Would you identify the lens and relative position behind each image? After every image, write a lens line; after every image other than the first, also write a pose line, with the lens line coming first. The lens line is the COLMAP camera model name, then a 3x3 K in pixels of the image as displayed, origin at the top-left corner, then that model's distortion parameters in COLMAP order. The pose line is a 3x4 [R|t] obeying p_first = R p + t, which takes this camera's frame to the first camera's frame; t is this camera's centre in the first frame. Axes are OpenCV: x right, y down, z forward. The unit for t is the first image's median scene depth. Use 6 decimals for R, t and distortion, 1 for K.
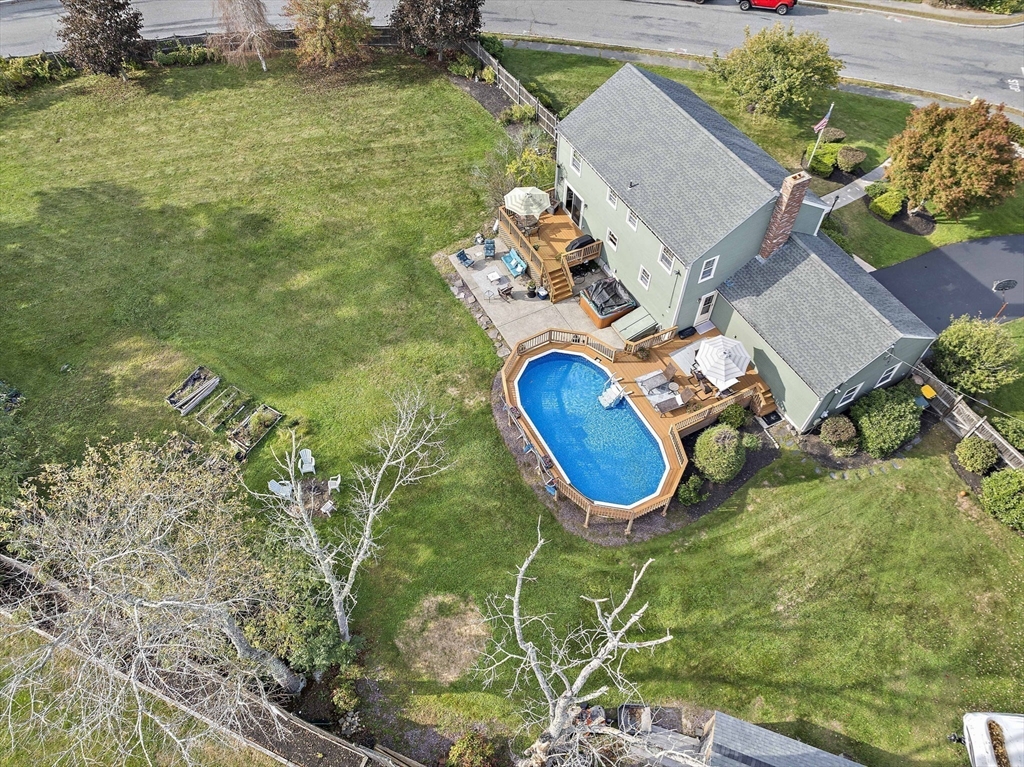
lens RADIAL K [[738.5, 0, 512.0], [0, 738.5, 383.5], [0, 0, 1]] dist [-0.032625, -0.000729]
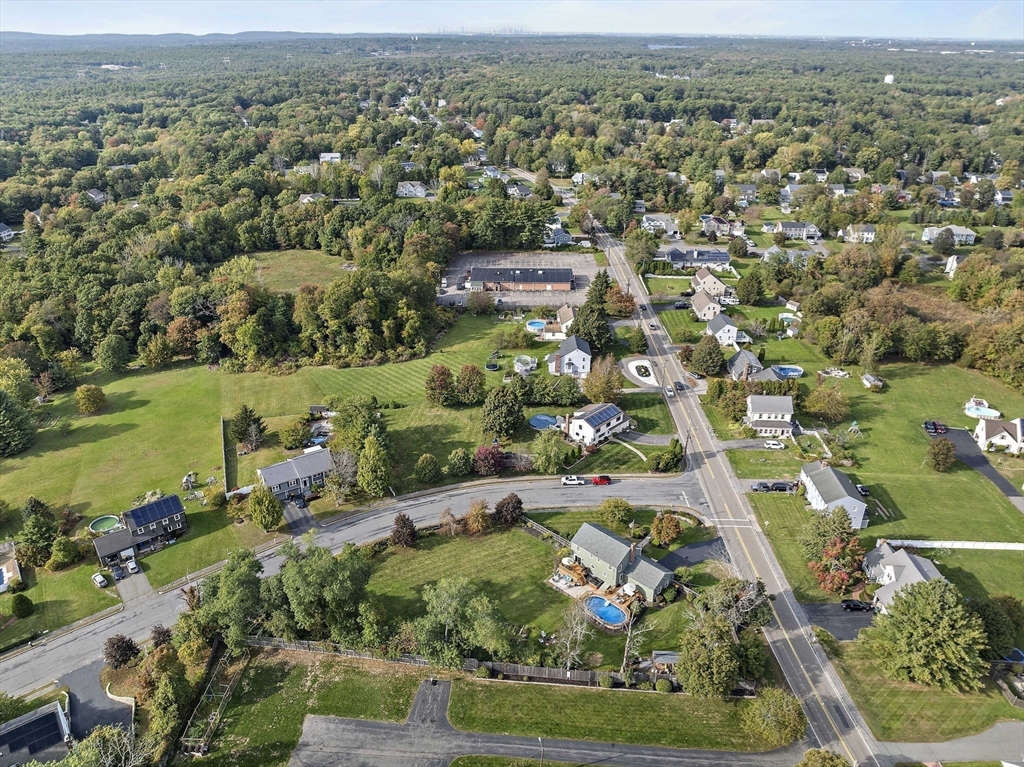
lens RADIAL K [[738.5, 0, 512.0], [0, 738.5, 383.5], [0, 0, 1]] dist [-0.032625, -0.000729]
pose [[0.955266, -0.127957, 0.266633, -1.187513], [0.234921, 0.875985, -0.421264, 0.496534], [-0.179663, 0.465056, 0.866859, -2.744610]]
